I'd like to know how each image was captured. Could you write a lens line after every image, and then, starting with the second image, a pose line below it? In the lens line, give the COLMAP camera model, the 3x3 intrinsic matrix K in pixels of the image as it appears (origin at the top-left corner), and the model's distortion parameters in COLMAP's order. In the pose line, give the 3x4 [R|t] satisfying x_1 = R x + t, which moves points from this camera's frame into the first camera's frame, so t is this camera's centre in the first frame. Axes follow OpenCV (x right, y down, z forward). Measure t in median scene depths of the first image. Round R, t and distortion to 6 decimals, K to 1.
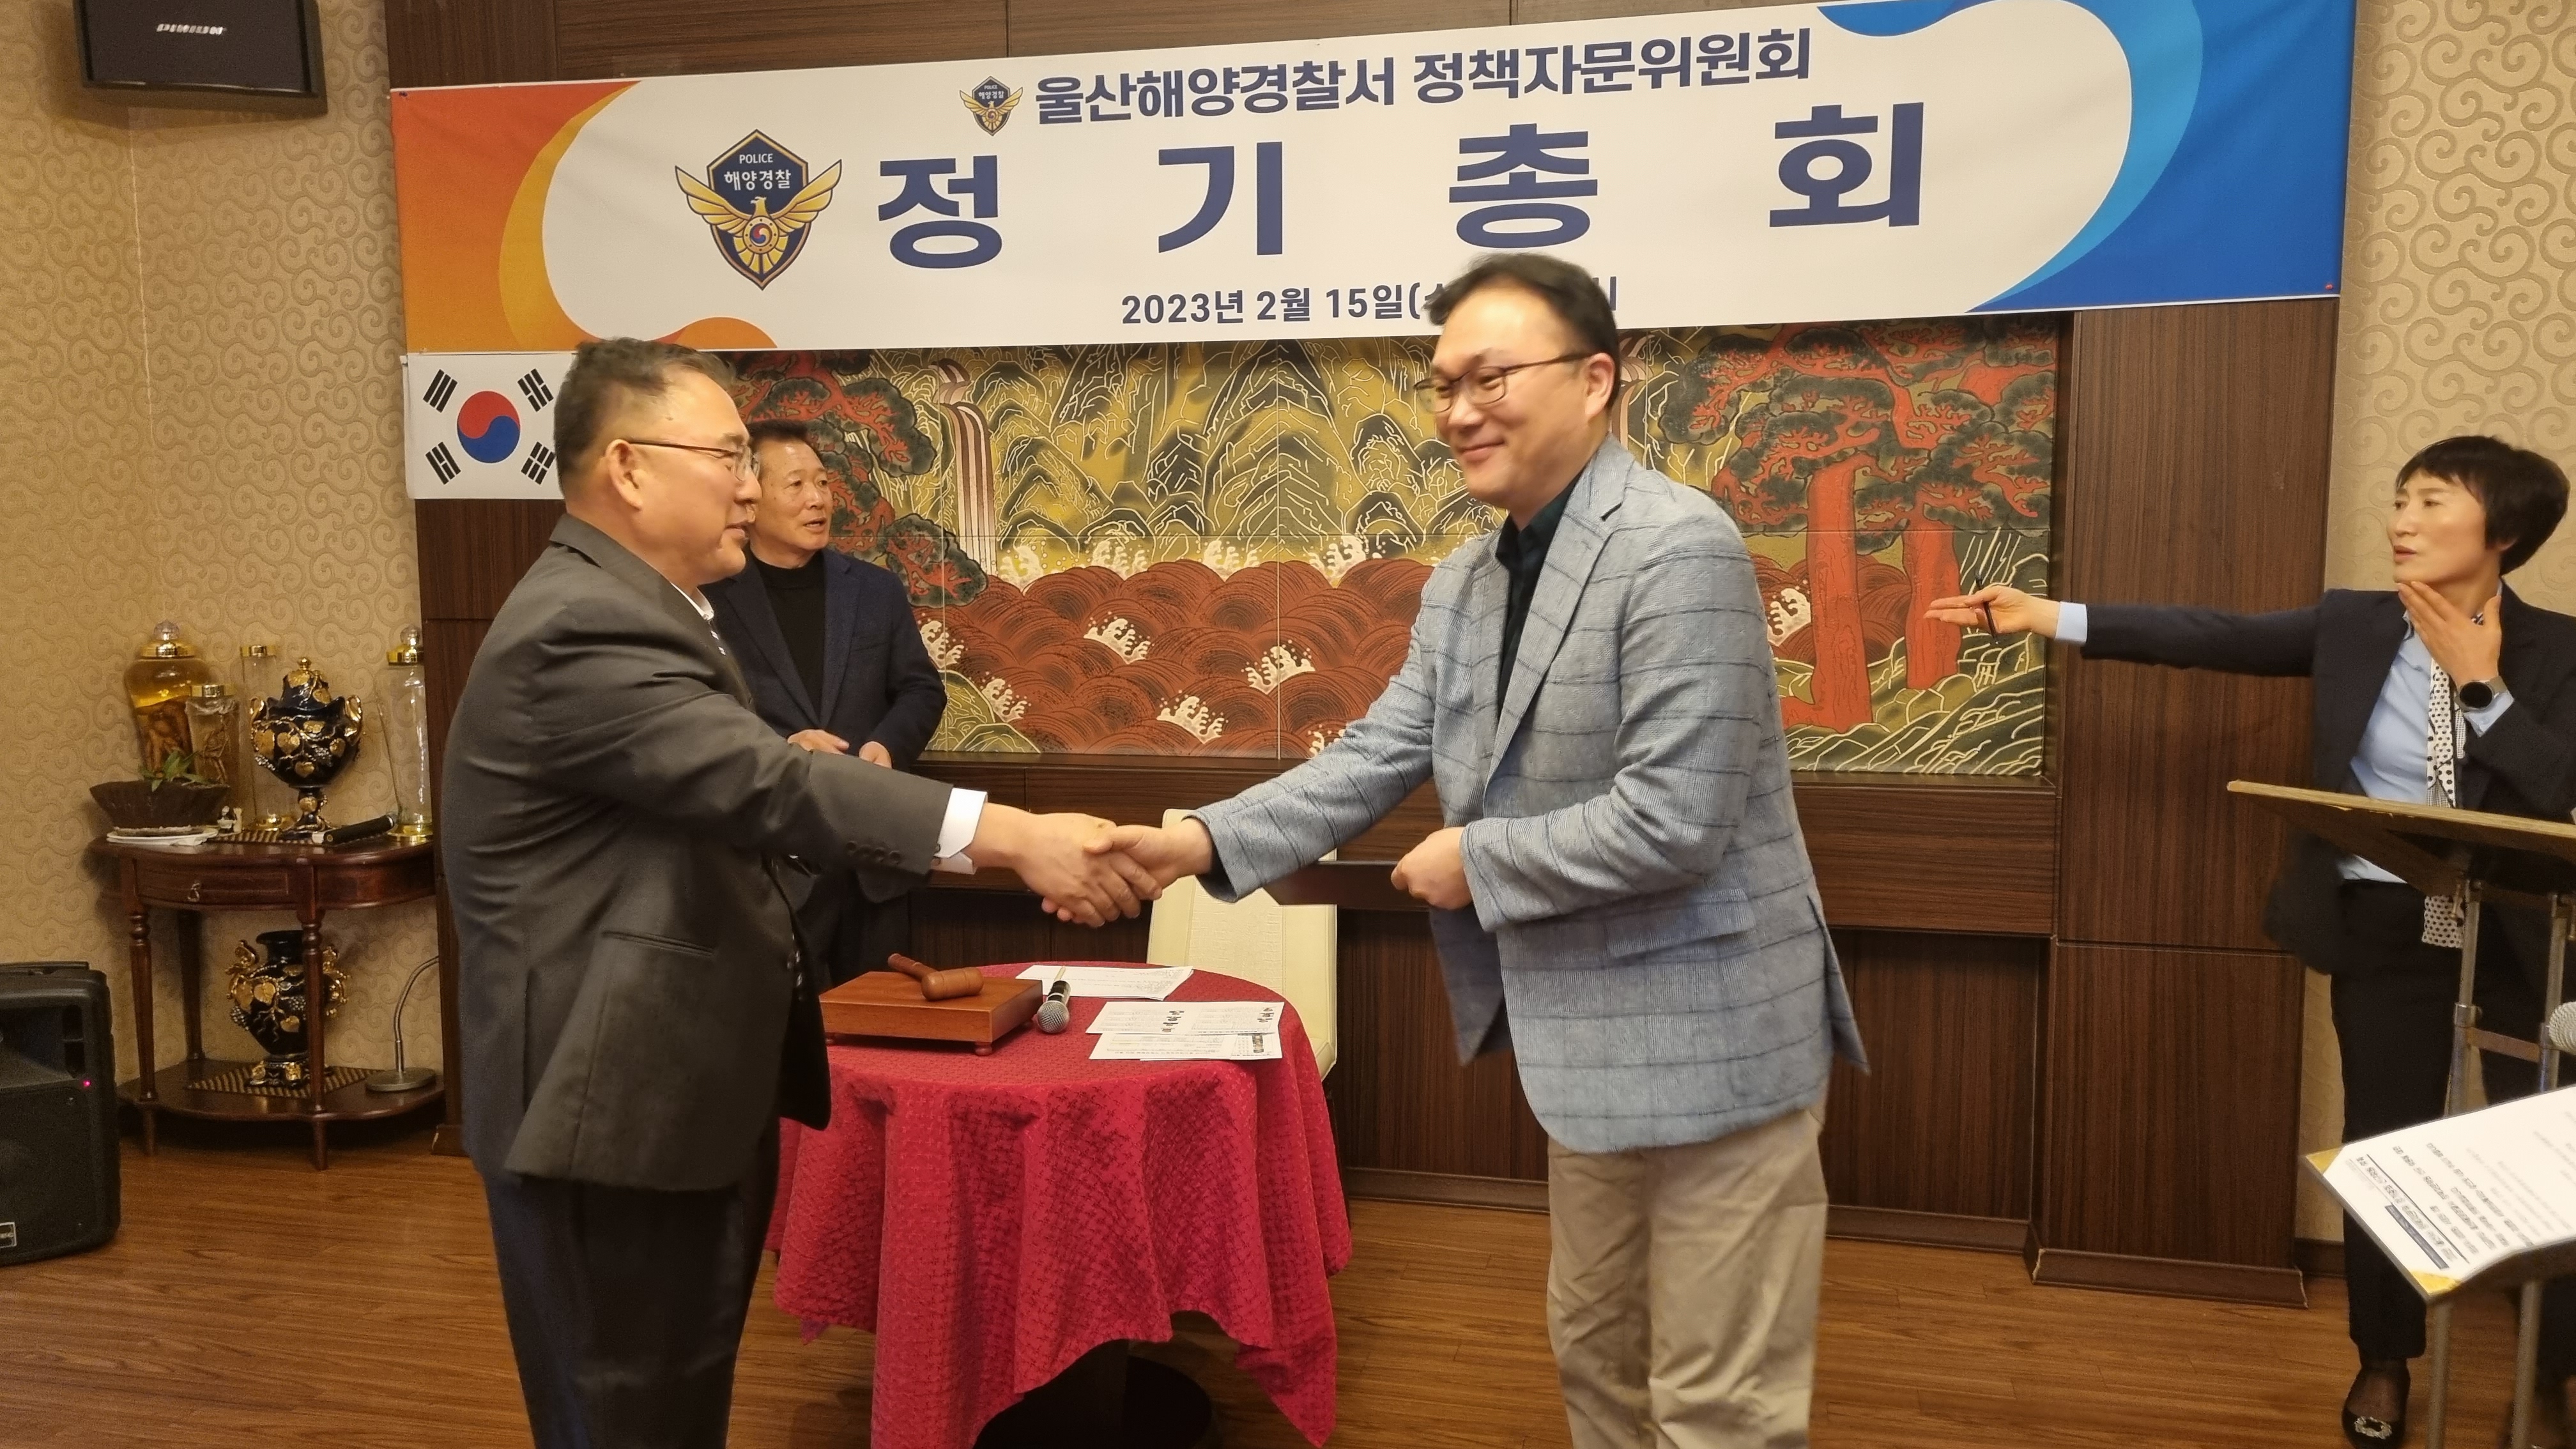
lens RADIAL K [[1829.8, 0, 1288.0], [0, 1829.8, 724.5], [0, 0, 1]] dist [0.075023, -0.053834]
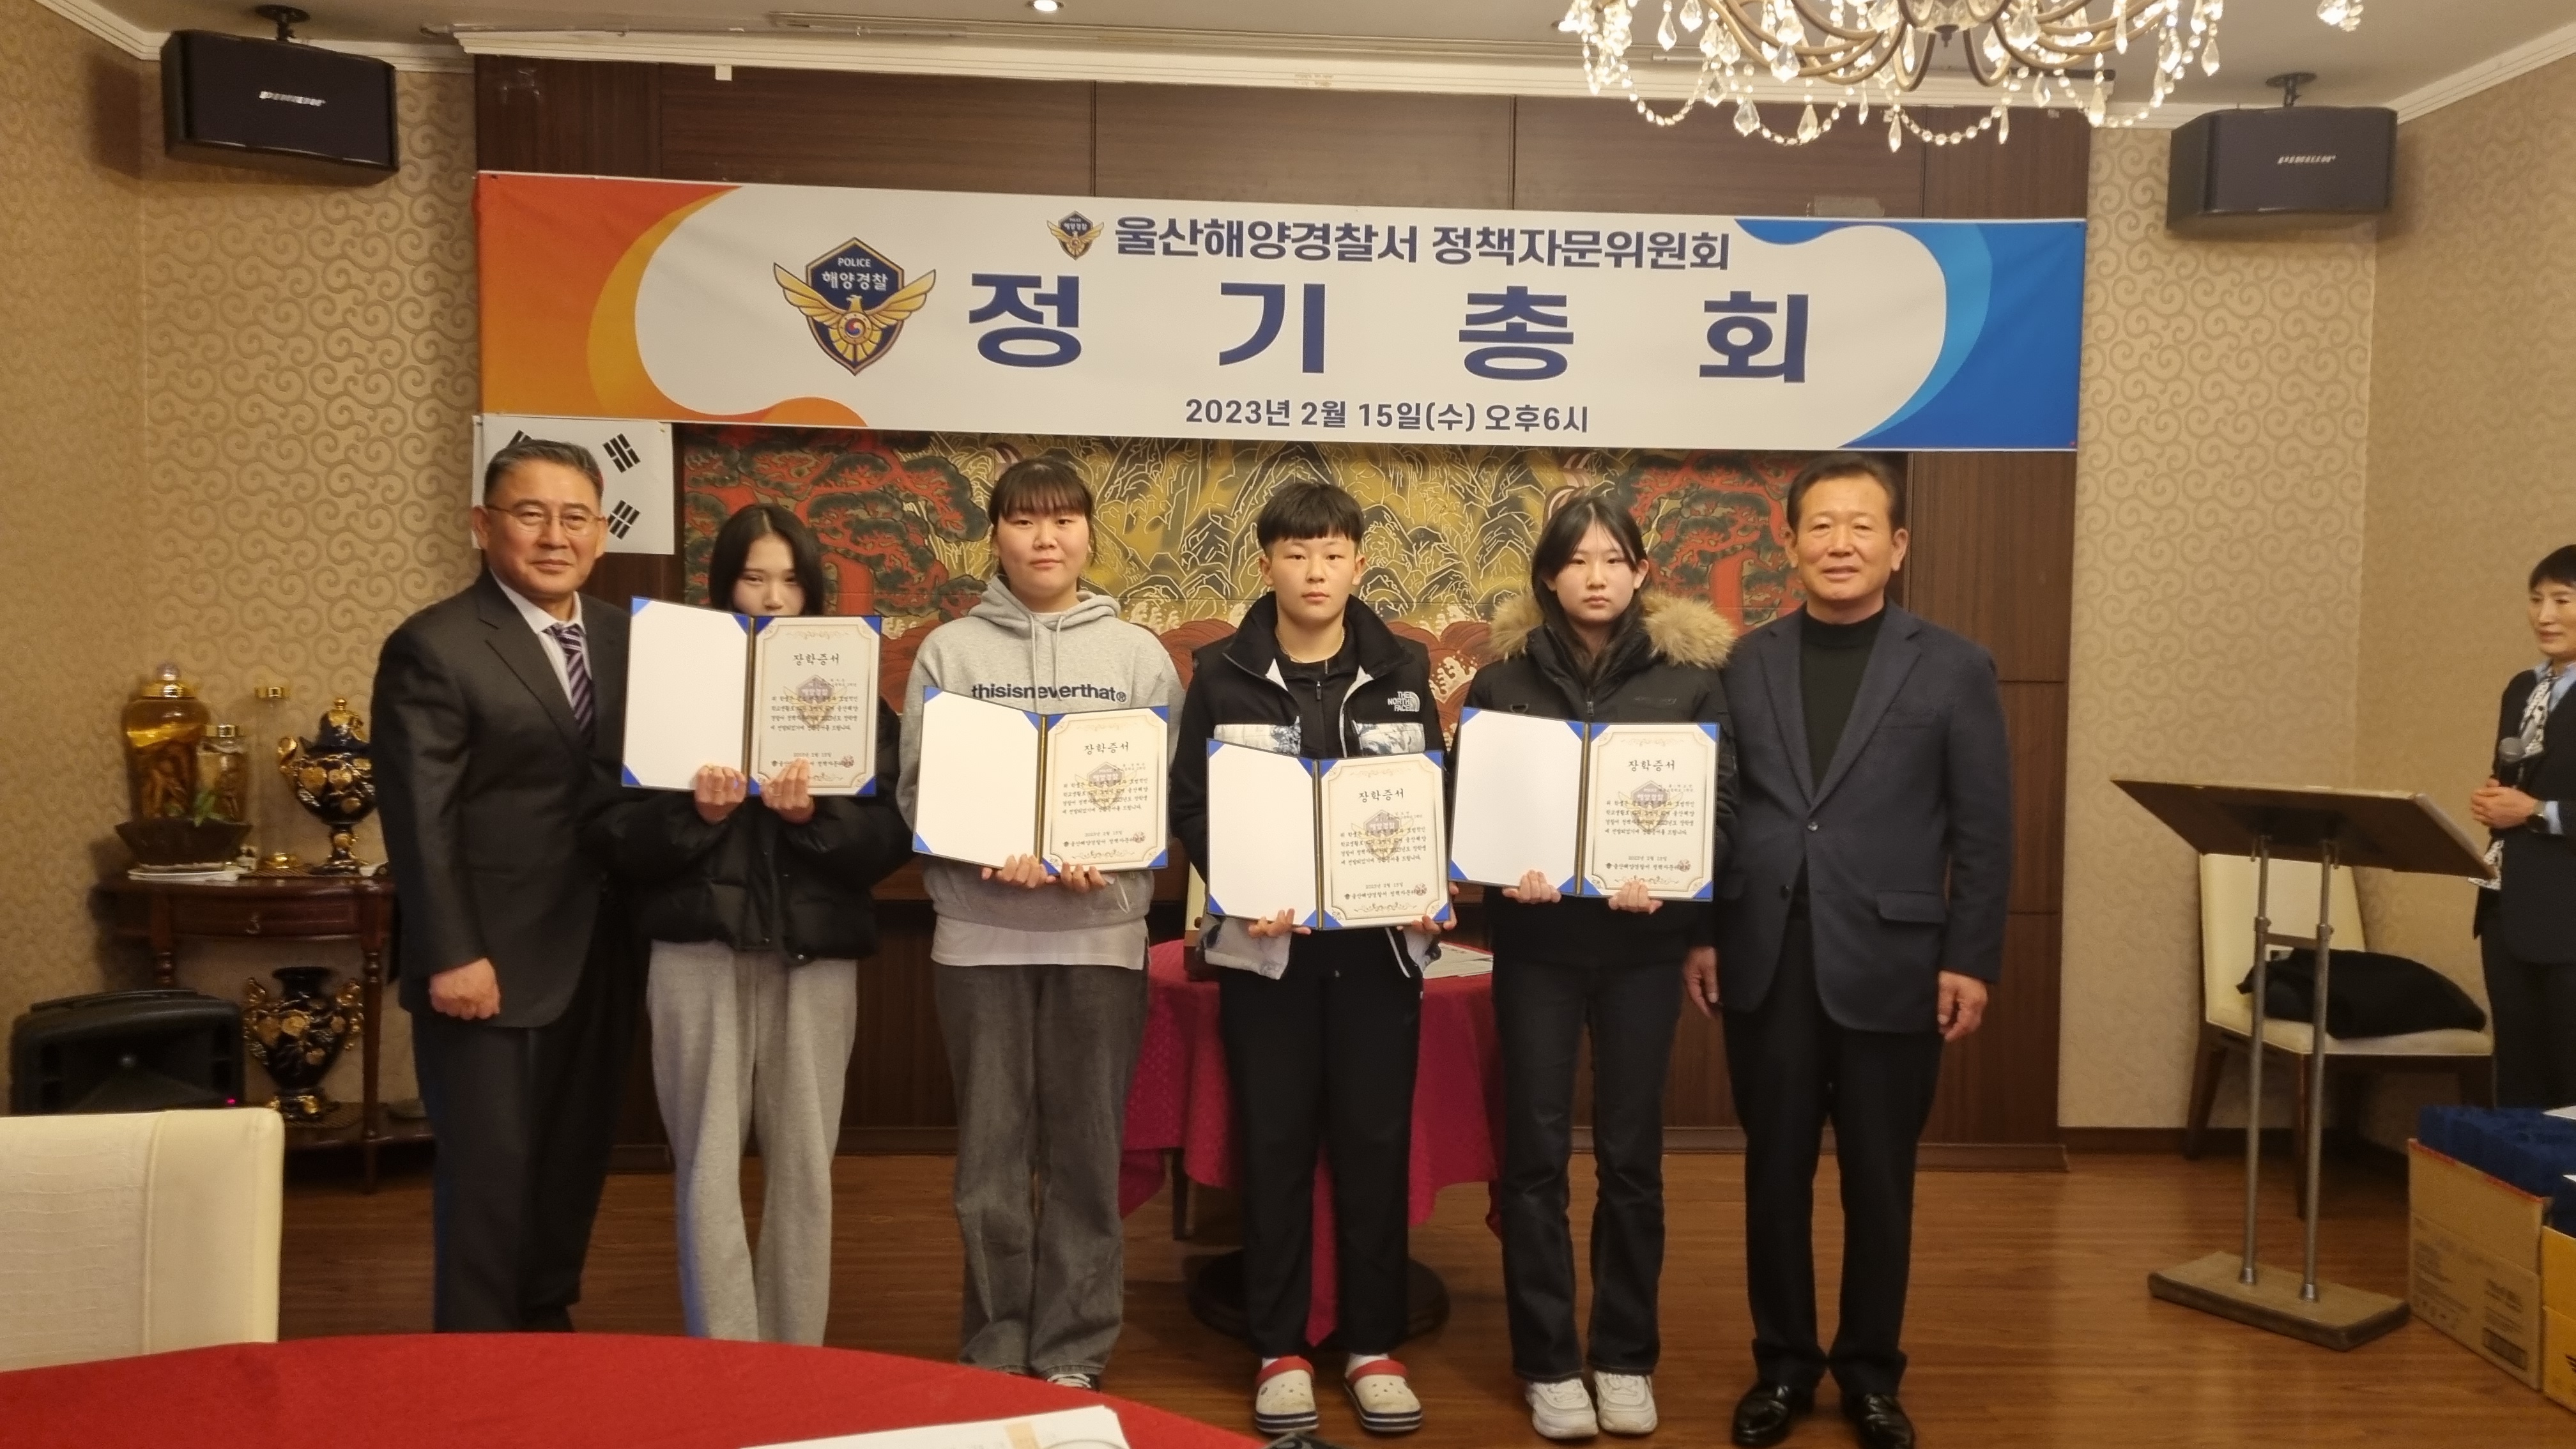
lens RADIAL K [[1829.8, 0, 1288.0], [0, 1829.8, 724.5], [0, 0, 1]] dist [0.075023, -0.053834]
pose [[0.959579, 0.005985, 0.281376, -0.366342], [0.009003, 0.998610, -0.051942, 0.043197], [-0.281296, 0.052376, 0.958191, -0.160503]]
